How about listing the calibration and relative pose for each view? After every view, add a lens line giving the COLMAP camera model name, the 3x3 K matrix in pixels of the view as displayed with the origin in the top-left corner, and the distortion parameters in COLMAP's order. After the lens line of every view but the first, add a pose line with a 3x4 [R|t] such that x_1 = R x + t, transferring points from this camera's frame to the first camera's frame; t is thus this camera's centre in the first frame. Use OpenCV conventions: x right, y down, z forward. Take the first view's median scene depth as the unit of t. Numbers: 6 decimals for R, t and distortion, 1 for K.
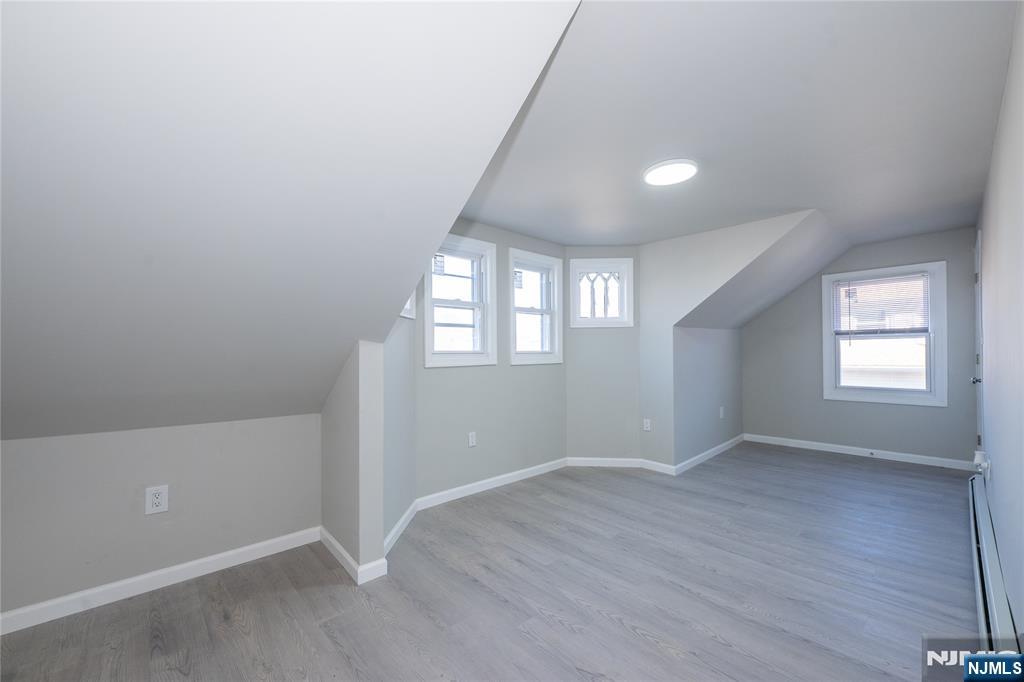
lens RADIAL K [[403.9, 0, 511.2], [0, 403.9, 340.6], [0, 0, 1]] dist [-0.003145, -0.000157]
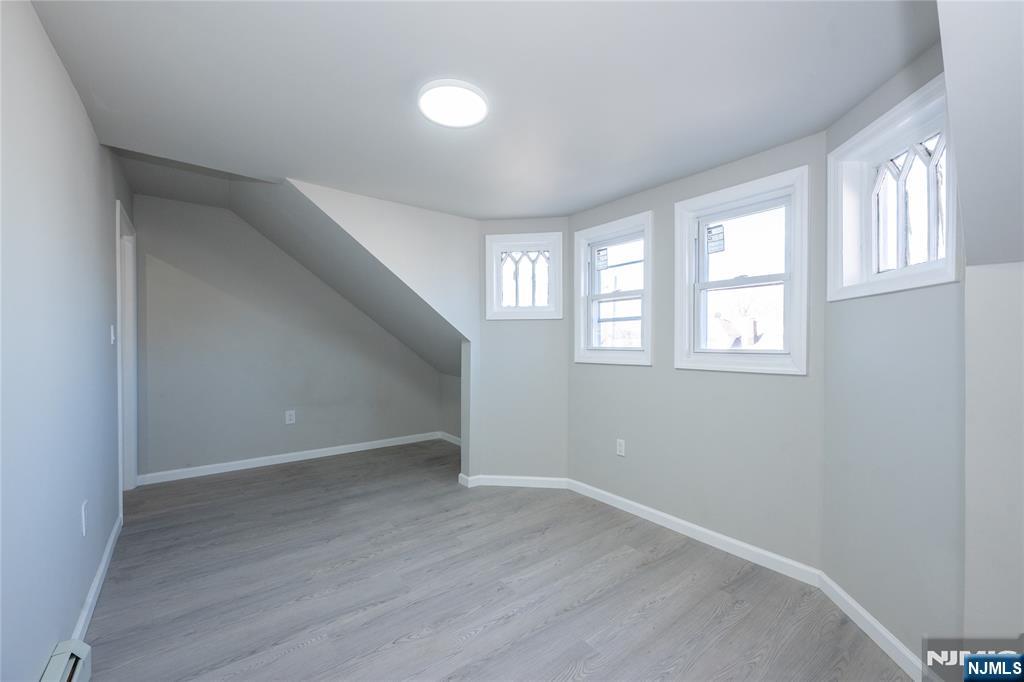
lens RADIAL K [[403.9, 0, 511.2], [0, 403.9, 345.6], [0, 0, 1]] dist [-0.003145, -0.000157]
pose [[-0.079917, 0.009924, -0.996752, 0.840470], [0.024035, 0.999679, 0.008026, 0.008043], [0.996512, -0.023316, -0.080130, 0.877698]]
